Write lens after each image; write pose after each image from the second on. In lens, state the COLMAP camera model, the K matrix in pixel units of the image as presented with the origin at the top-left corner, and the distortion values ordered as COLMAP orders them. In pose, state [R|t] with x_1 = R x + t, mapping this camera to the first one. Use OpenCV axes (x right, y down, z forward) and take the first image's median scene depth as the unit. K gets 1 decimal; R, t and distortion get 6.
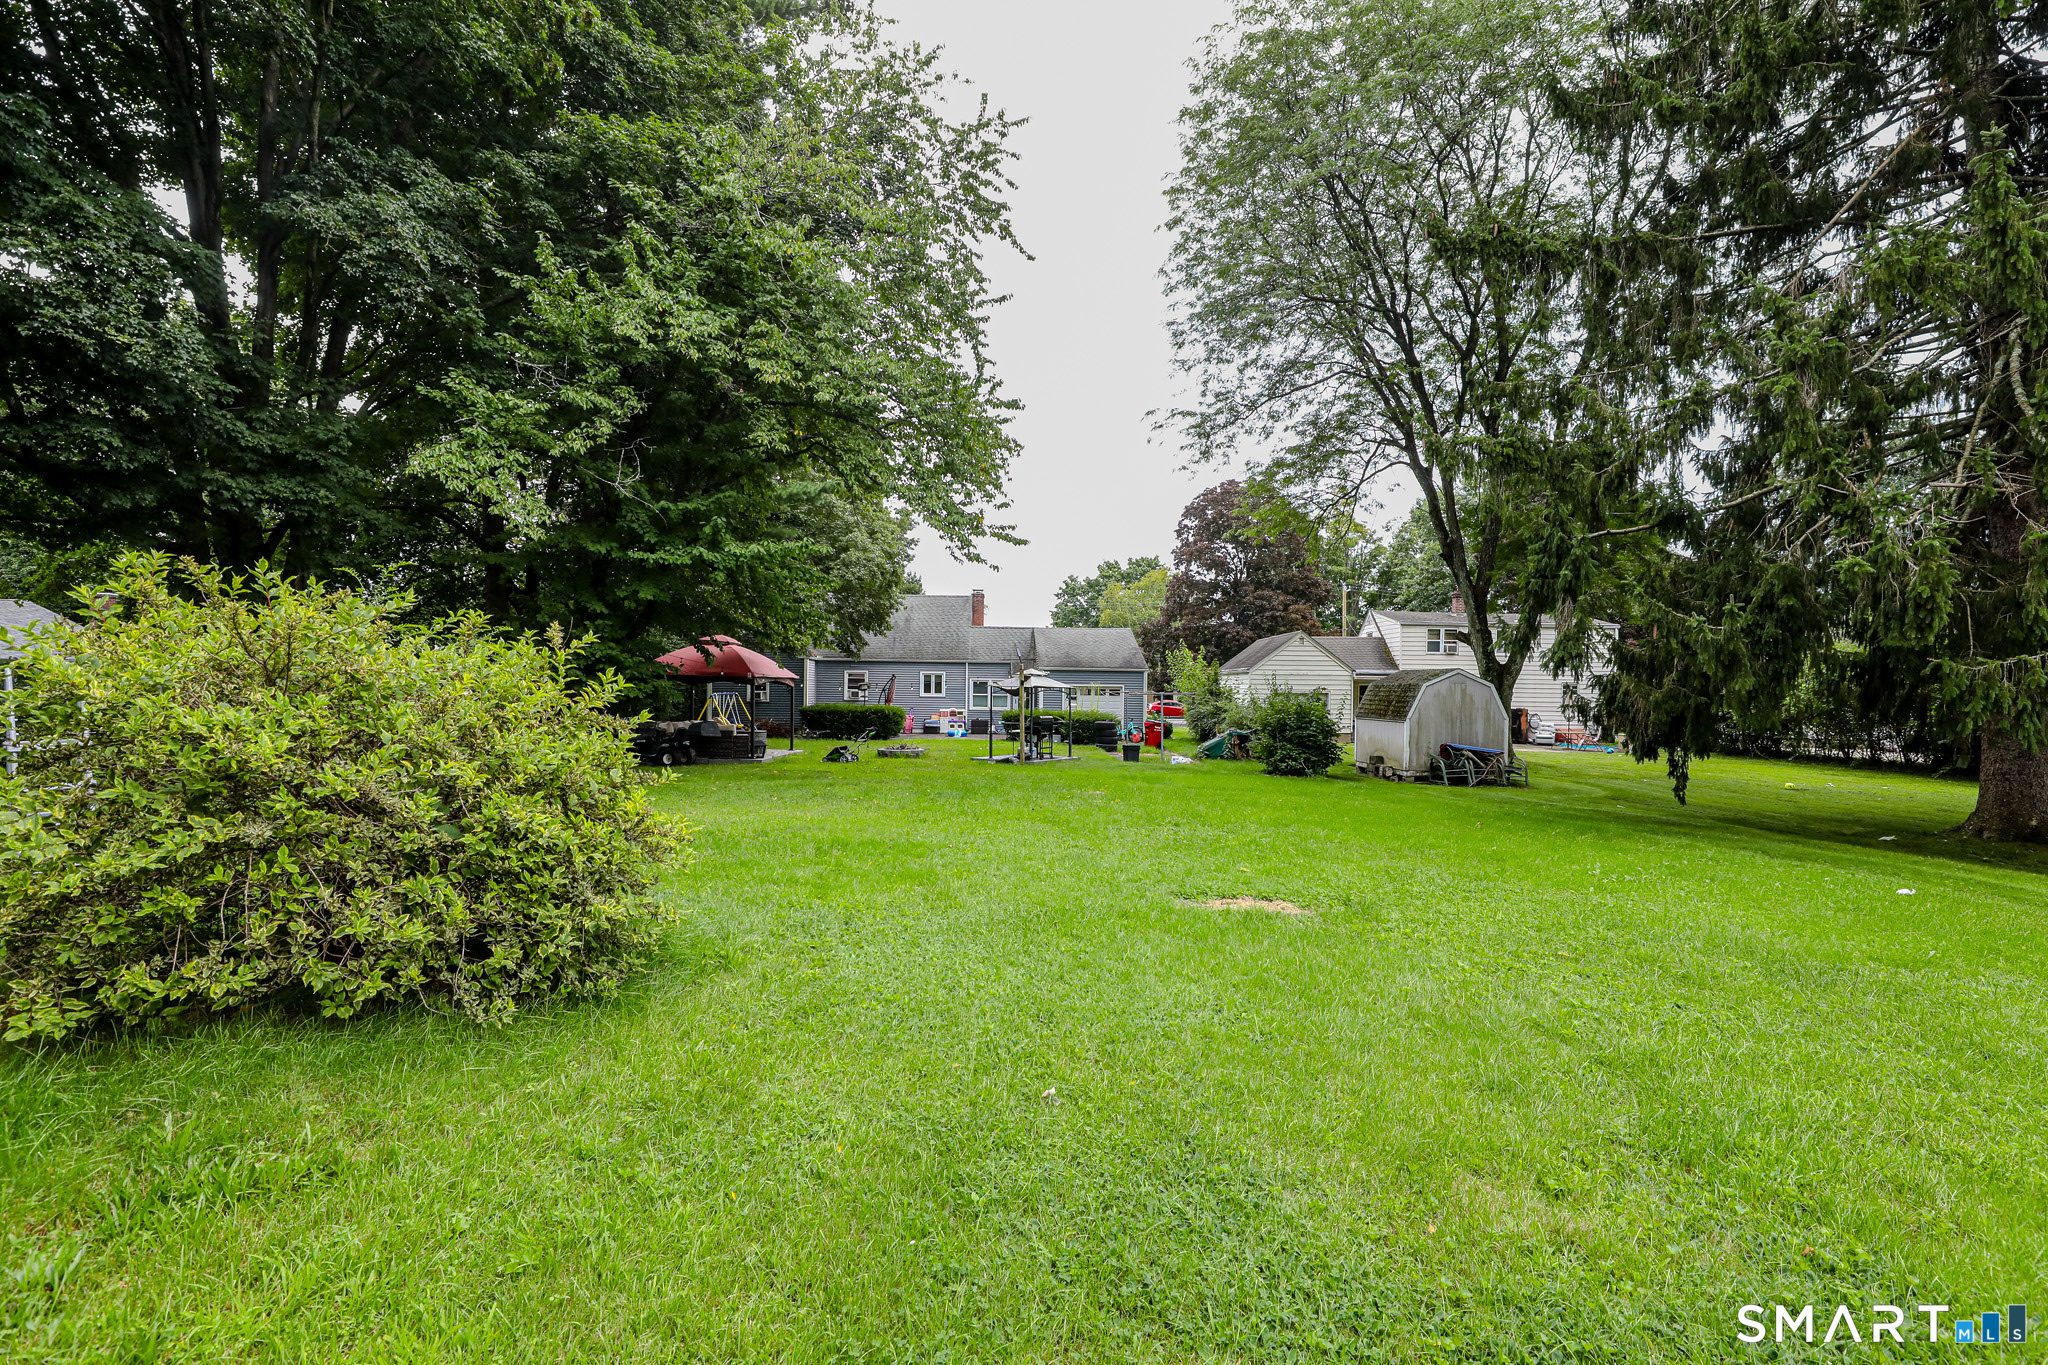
lens RADIAL K [[958.4, 0, 1005.7], [0, 958.4, 691.3], [0, 0, 1]] dist [-0.001537, -0.000036]
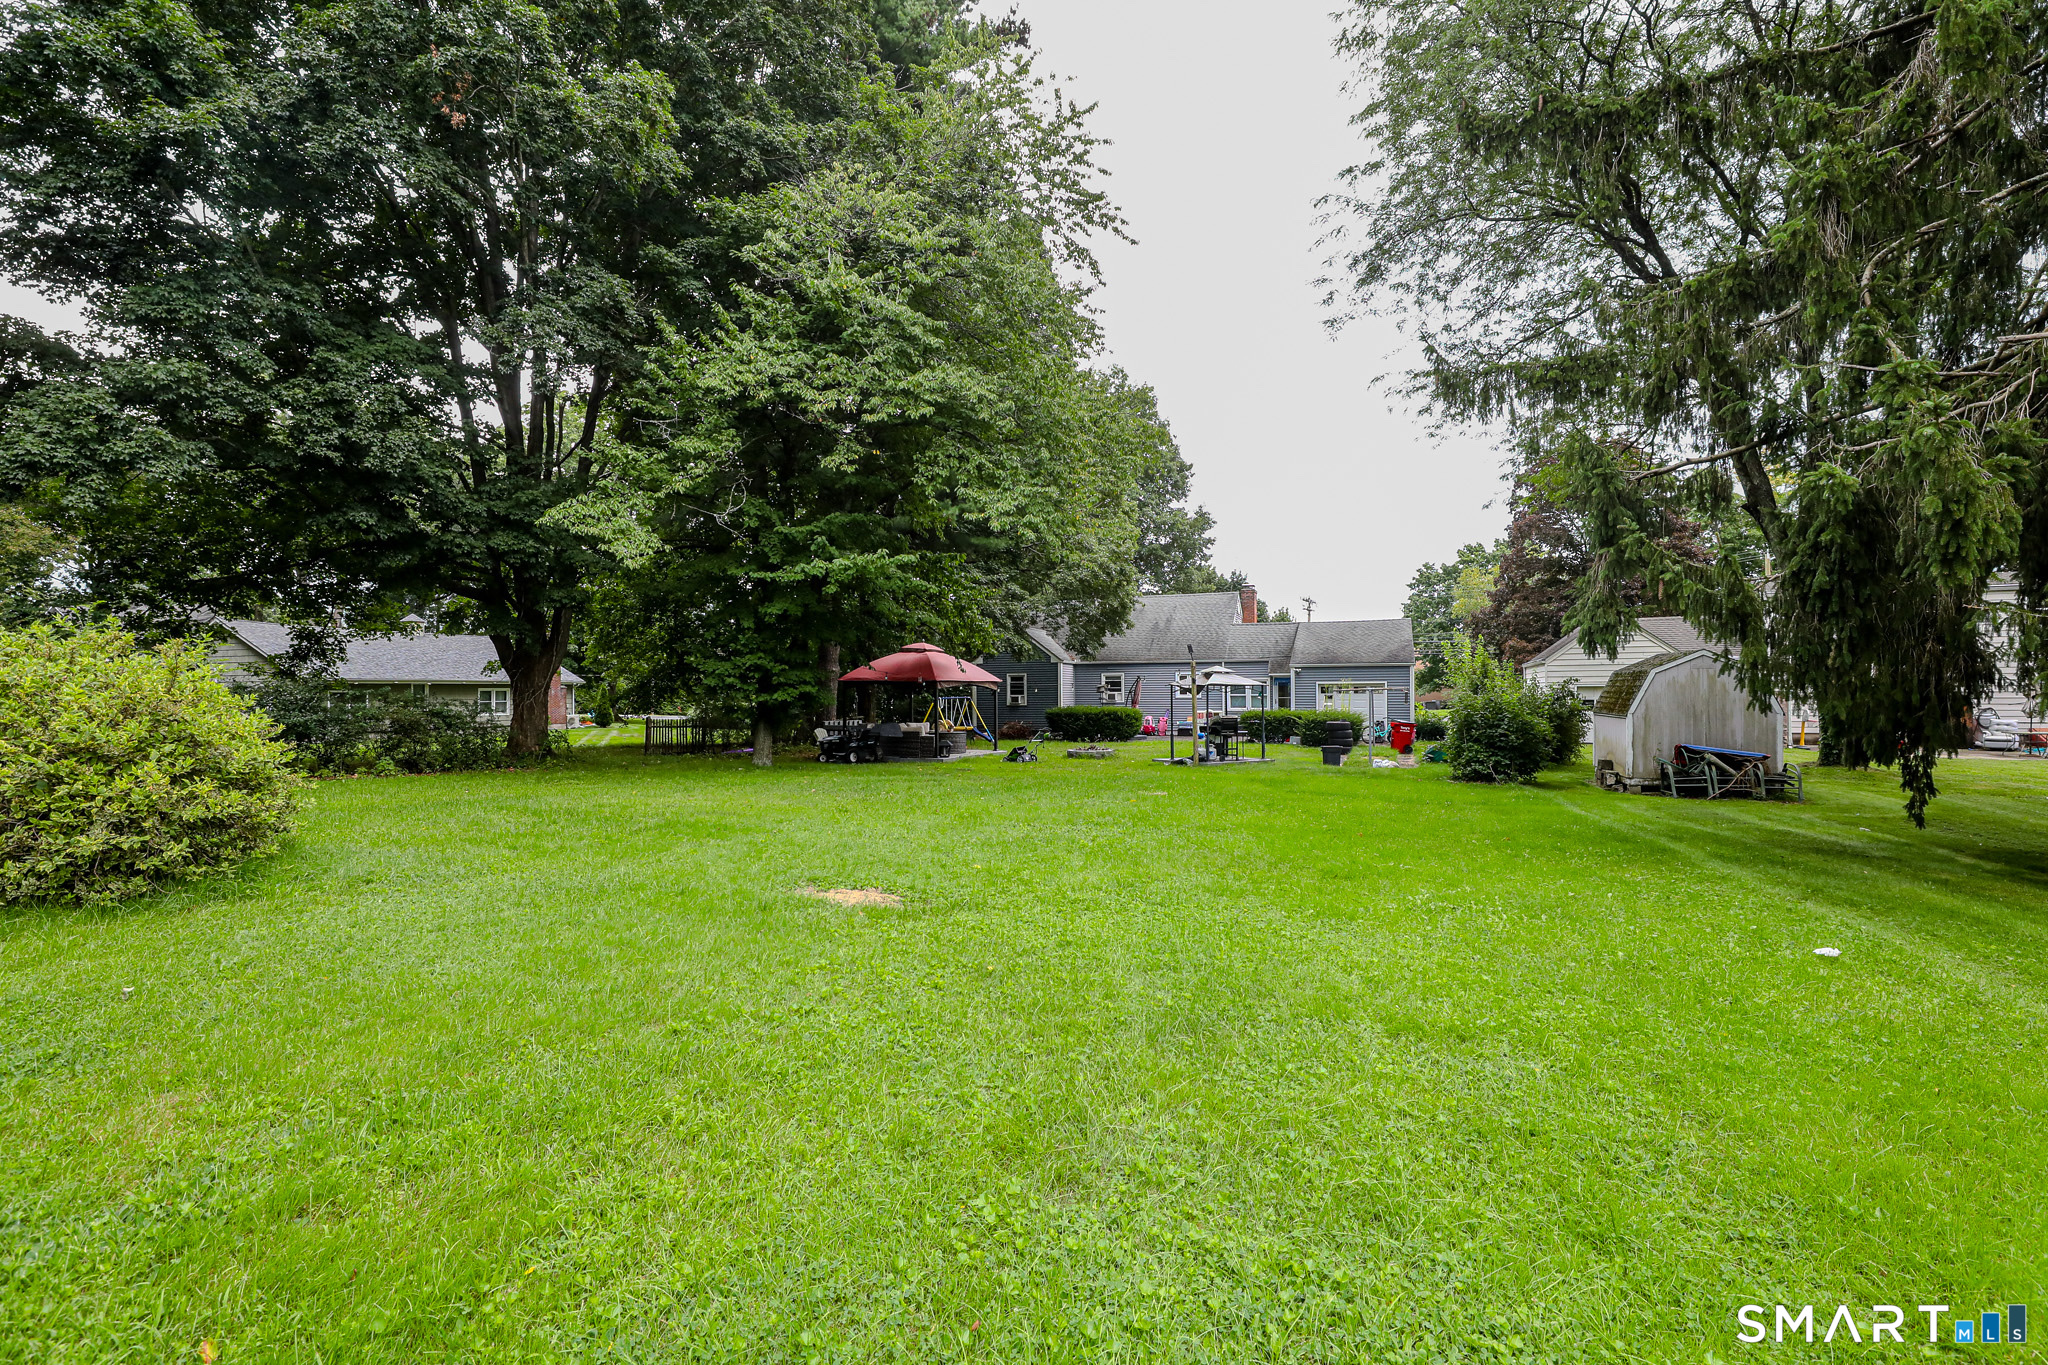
lens RADIAL K [[958.4, 0, 1025.9], [0, 958.4, 687.1], [0, 0, 1]] dist [-0.001537, -0.000036]
pose [[0.920245, -0.021464, -0.390753, 0.174173], [0.017519, 0.999753, -0.013658, 0.005726], [0.390950, 0.005723, 0.920394, 0.039913]]
